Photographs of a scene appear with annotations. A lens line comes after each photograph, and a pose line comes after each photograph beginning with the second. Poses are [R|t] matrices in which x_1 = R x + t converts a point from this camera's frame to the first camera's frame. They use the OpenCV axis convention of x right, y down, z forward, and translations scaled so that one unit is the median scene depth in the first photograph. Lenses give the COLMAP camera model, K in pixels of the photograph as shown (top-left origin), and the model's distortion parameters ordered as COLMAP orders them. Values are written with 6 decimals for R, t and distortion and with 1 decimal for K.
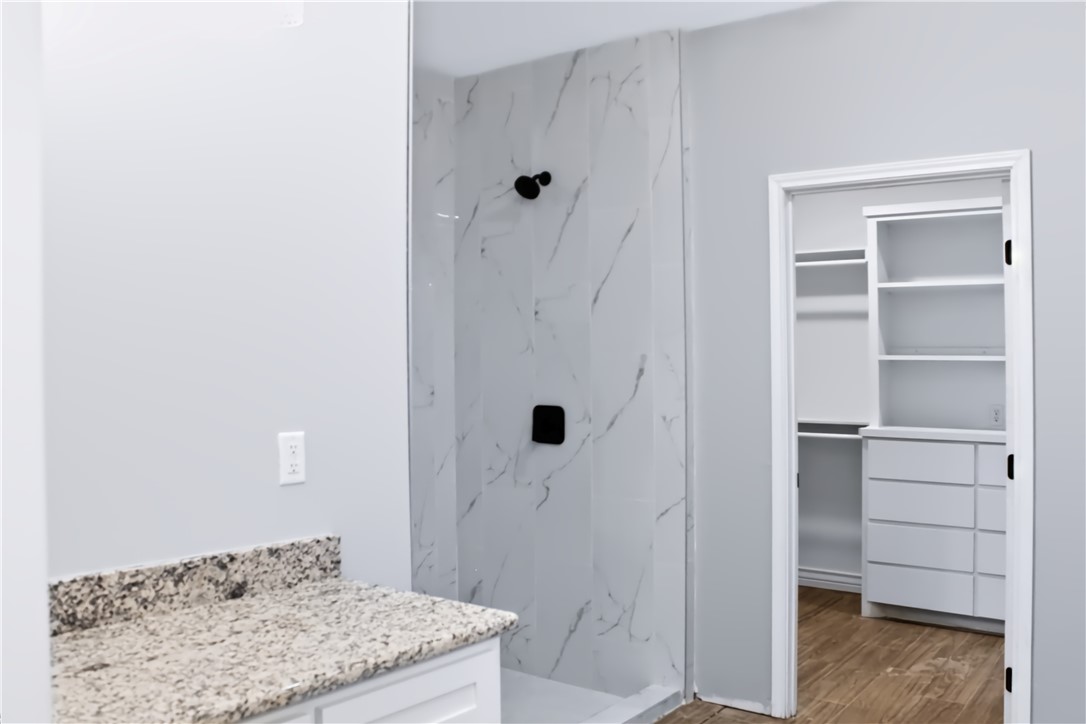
lens RADIAL K [[977.9, 0, 545.6], [0, 977.9, 335.6], [0, 0, 1]] dist [-0.148076, 0.104376]
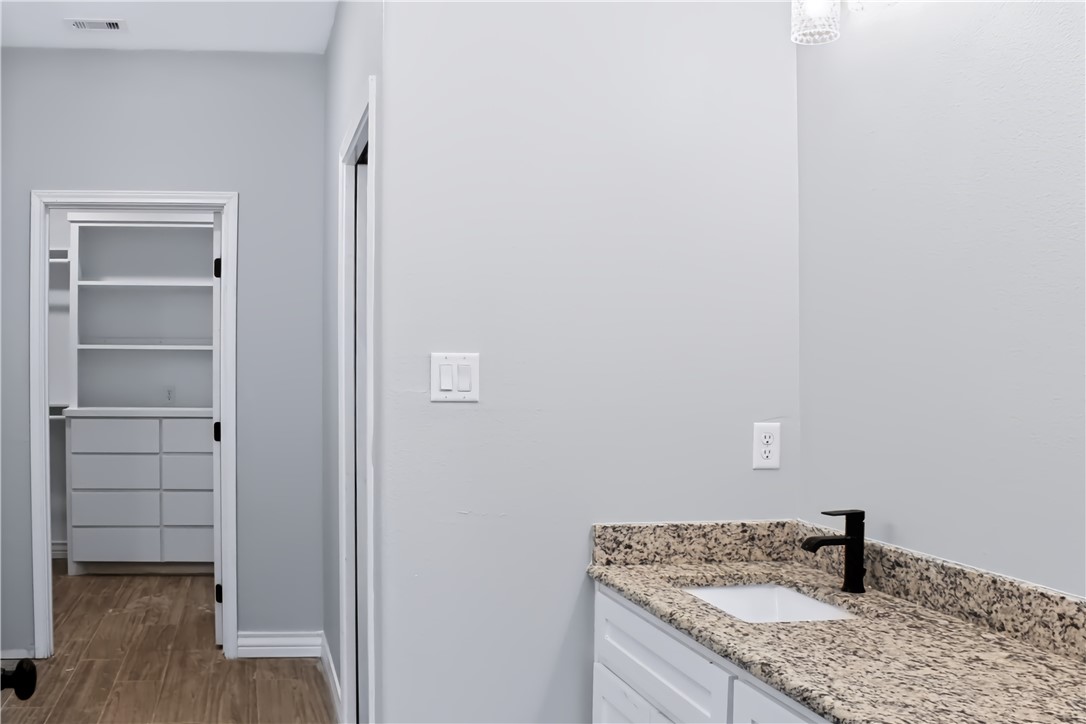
lens RADIAL K [[977.9, 0, 545.6], [0, 977.9, 335.6], [0, 0, 1]] dist [-0.148076, 0.104376]
pose [[0.622337, 0.008869, 0.782699, -0.212782], [-0.020768, 0.999771, 0.005185, -0.008355], [-0.782474, -0.019482, 0.622379, -0.145407]]
